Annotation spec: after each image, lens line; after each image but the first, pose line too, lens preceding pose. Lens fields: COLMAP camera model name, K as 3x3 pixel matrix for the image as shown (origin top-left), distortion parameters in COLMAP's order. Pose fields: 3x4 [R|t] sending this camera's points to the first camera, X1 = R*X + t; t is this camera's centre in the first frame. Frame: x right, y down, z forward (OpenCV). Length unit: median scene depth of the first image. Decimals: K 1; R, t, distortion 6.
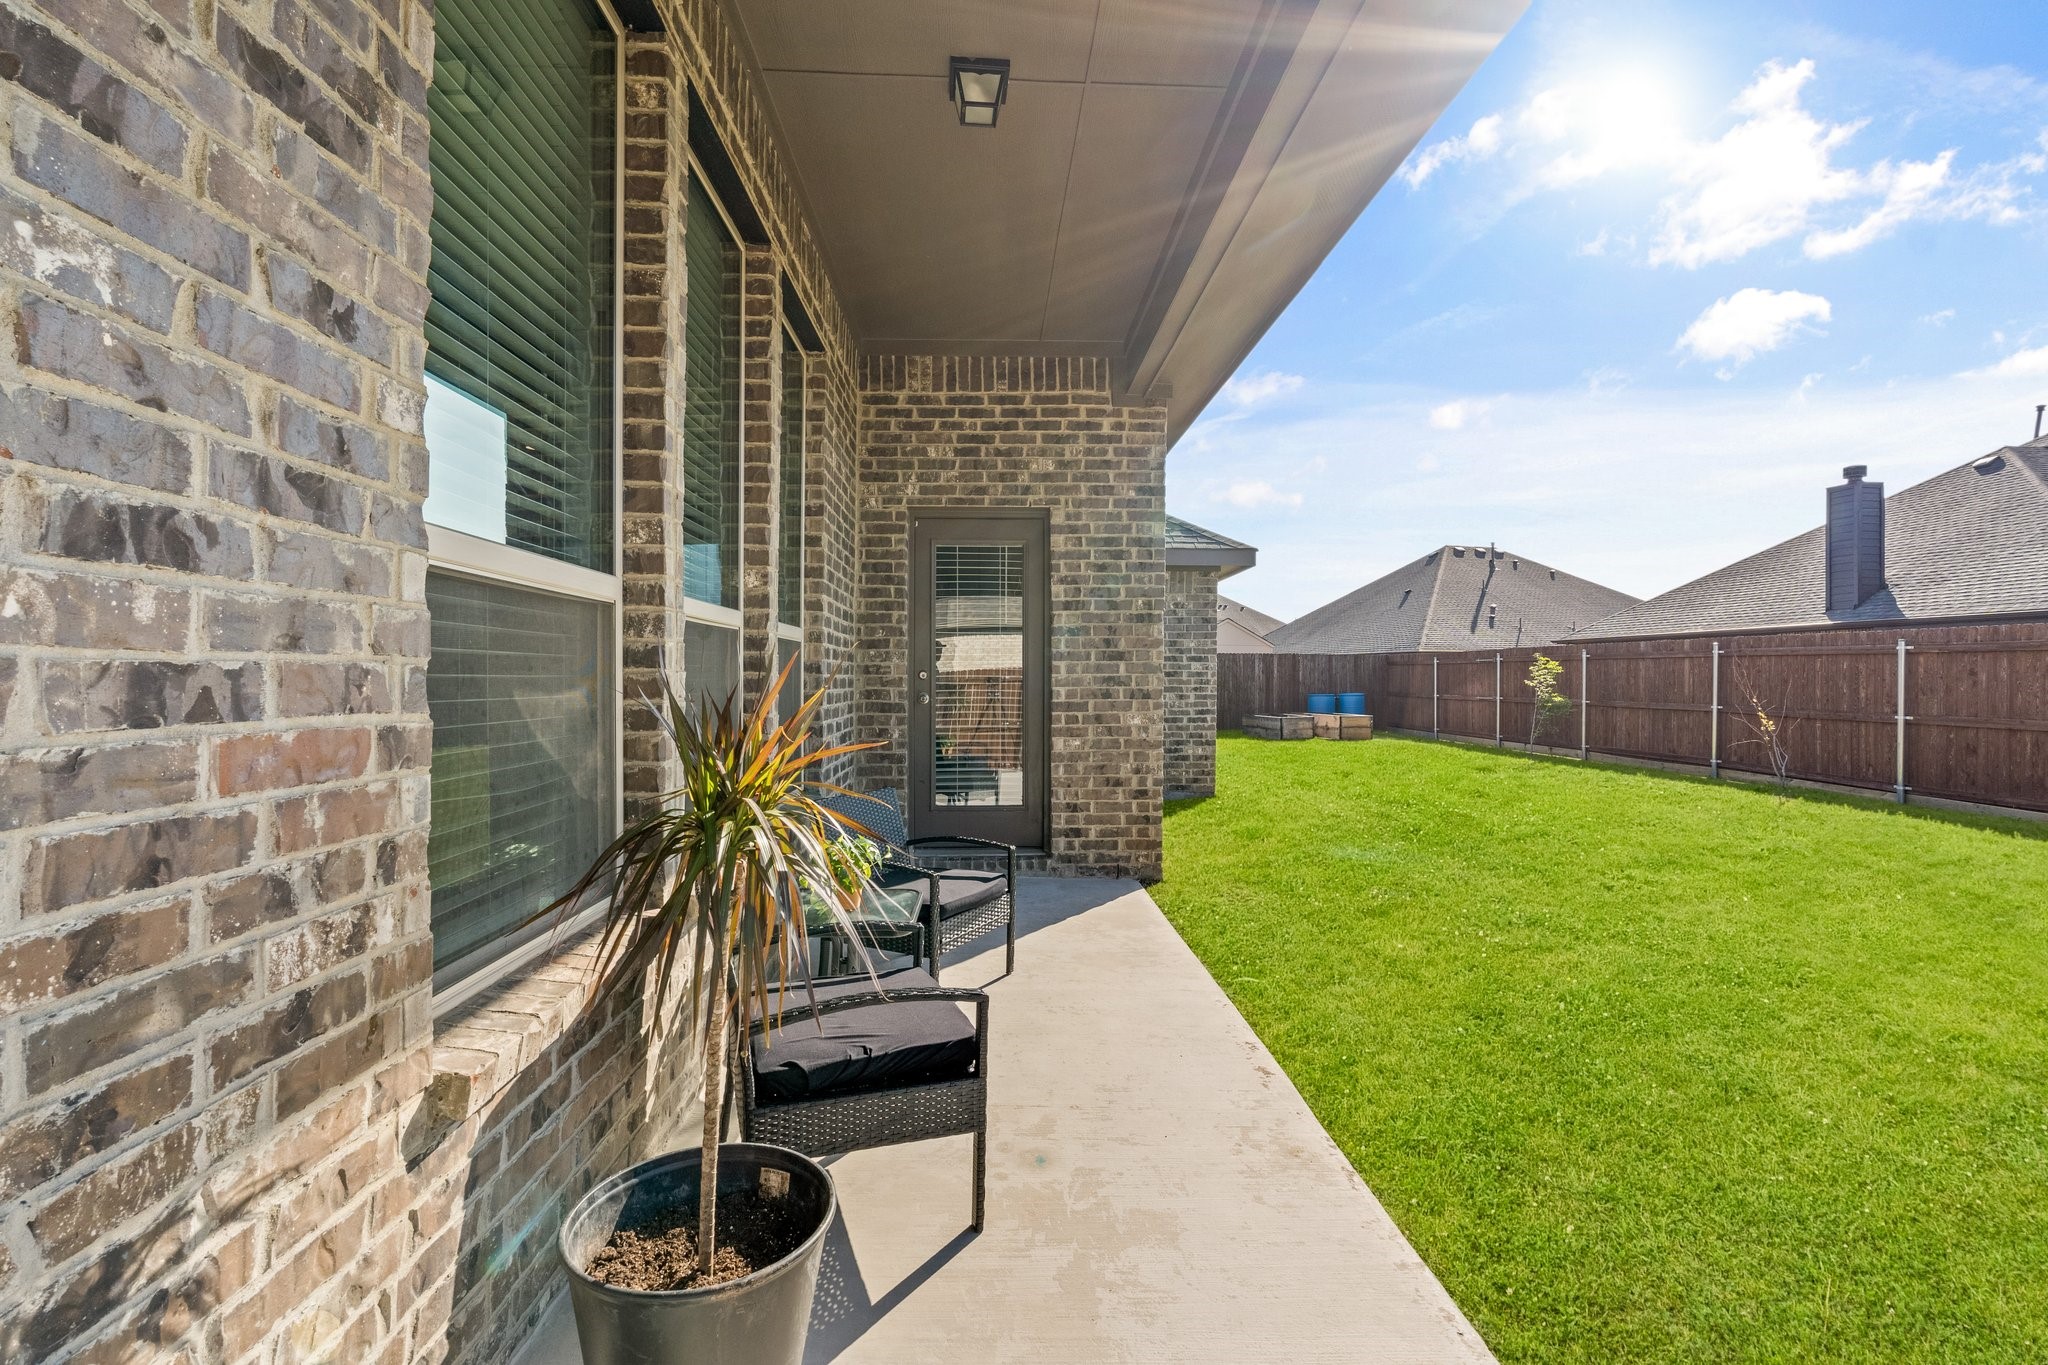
lens RADIAL K [[899.4, 0, 1022.7], [0, 899.4, 692.5], [0, 0, 1]] dist [-0.003149, -0.000133]
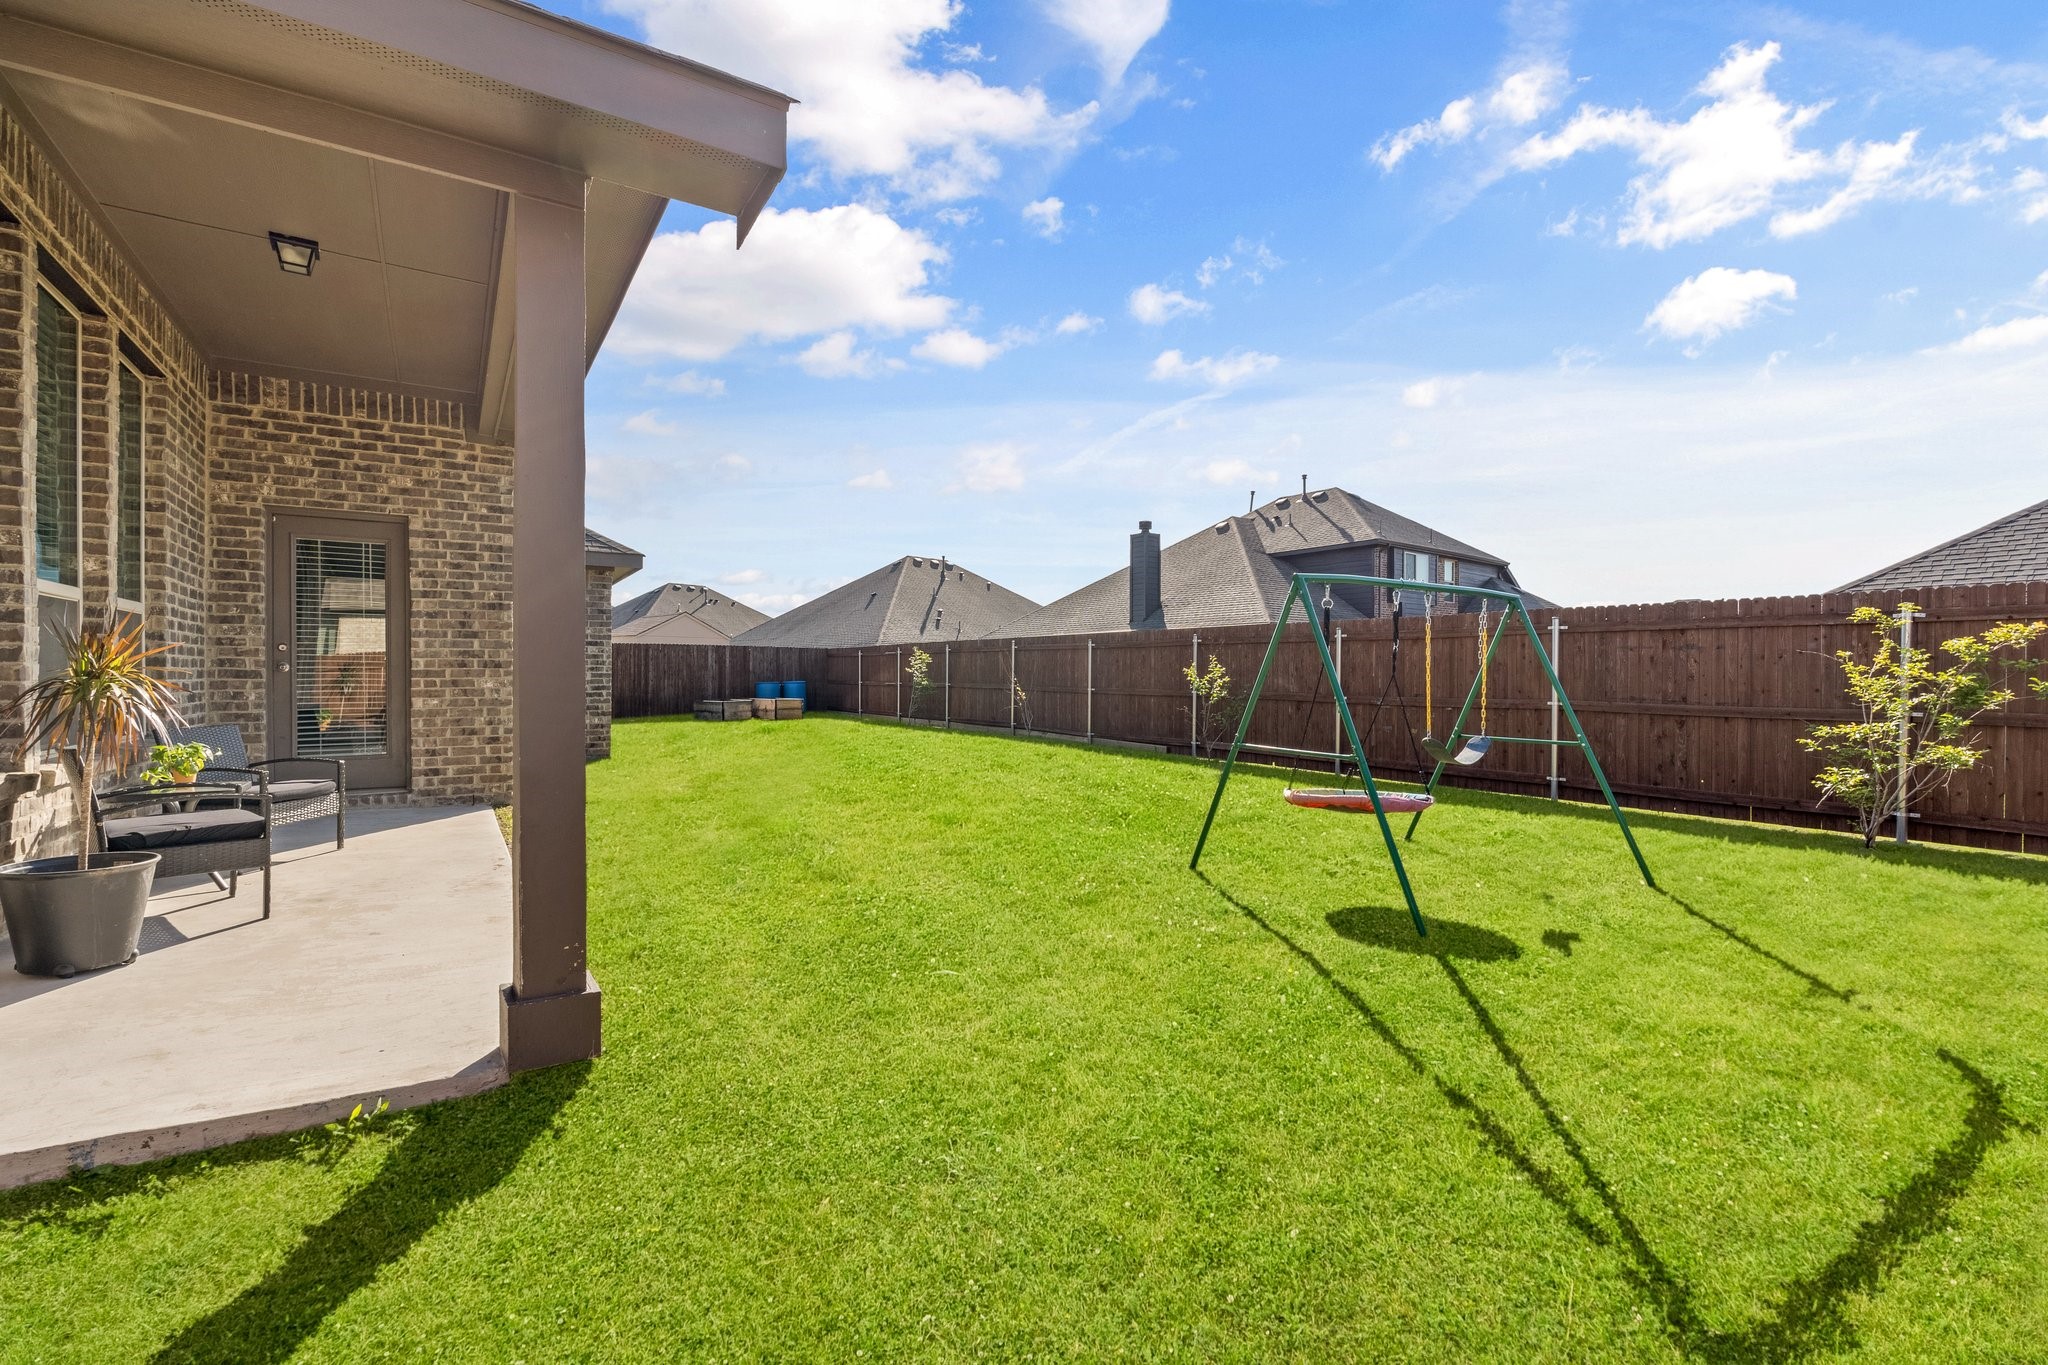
lens RADIAL K [[899.4, 0, 1022.7], [0, 899.4, 692.5], [0, 0, 1]] dist [-0.003149, -0.000133]
pose [[0.862406, -0.008275, 0.506150, 0.134118], [0.006304, 0.999964, 0.005607, 0.040502], [-0.506179, -0.001645, 0.862427, -0.523546]]
